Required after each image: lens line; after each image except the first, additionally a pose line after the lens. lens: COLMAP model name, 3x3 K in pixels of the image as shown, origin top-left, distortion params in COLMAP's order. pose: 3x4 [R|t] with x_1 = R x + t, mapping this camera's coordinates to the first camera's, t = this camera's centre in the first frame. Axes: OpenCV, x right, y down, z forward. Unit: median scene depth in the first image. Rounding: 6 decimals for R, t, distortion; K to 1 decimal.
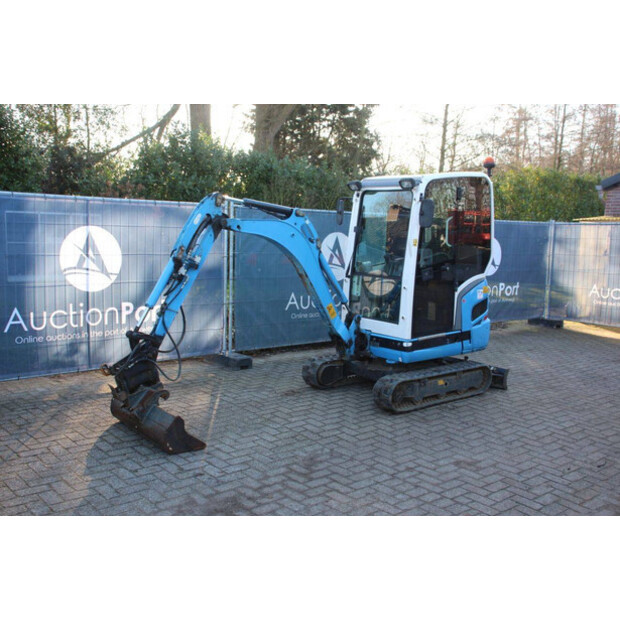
lens RADIAL K [[654.3, 0, 310.0], [0, 654.3, 310.0], [0, 0, 1]] dist [-0.054524, 0.007603]
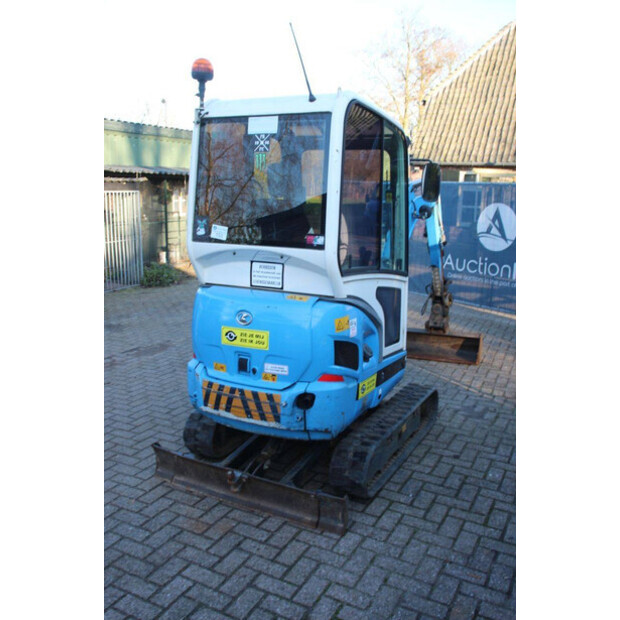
lens RADIAL K [[603.2, 0, 310.0], [0, 603.2, 310.0], [0, 0, 1]] dist [-0.115284, 0.167632]
pose [[-0.910826, 0.036409, -0.411183, 0.456943], [-0.096428, 0.949777, 0.297701, -0.223125], [0.401371, 0.310803, -0.861570, 1.718394]]
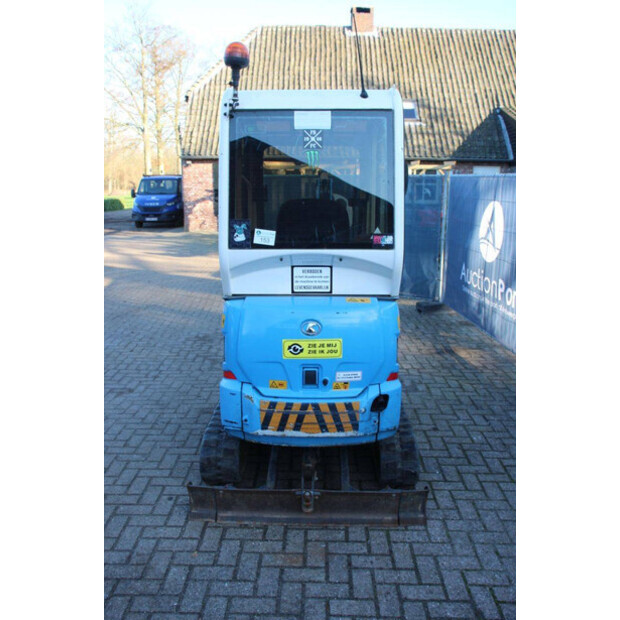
lens RADIAL K [[573.3, 0, 310.0], [0, 573.3, 310.0], [0, 0, 1]] dist [-0.131973, 0.162425]
pose [[-0.635622, 0.138358, -0.759501, 0.651234], [-0.117052, 0.955163, 0.271962, -0.193965], [0.763075, 0.261766, -0.590927, 1.509176]]
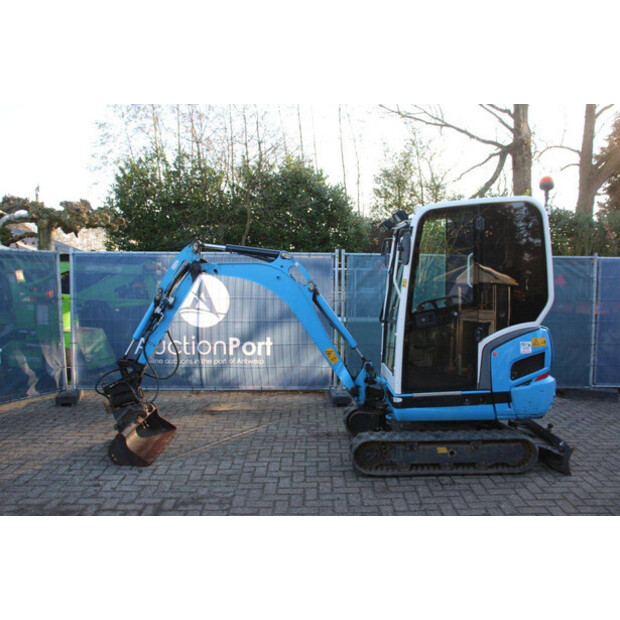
lens RADIAL K [[528.0, 0, 310.0], [0, 528.0, 310.0], [0, 0, 1]] dist [-0.165659, 0.159372]
pose [[0.771187, 0.013770, -0.636460, 0.518138], [-0.061079, 0.996754, -0.052443, -0.023596], [0.633672, 0.079318, 0.769525, 0.393385]]
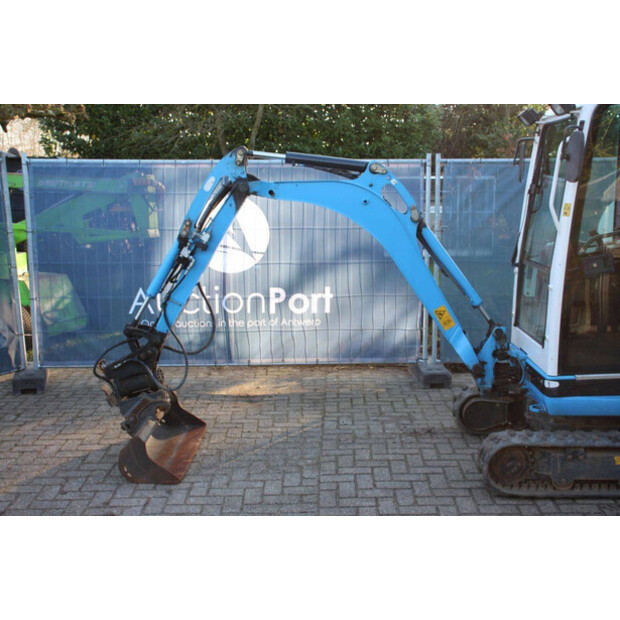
lens RADIAL K [[775.3, 0, 310.0], [0, 775.3, 310.0], [0, 0, 1]] dist [0.003388, 0.059449]
pose [[0.752209, 0.069243, -0.655276, 0.452254], [-0.052975, 0.997599, 0.044605, -0.034378], [0.656791, 0.001161, 0.754071, 0.344713]]
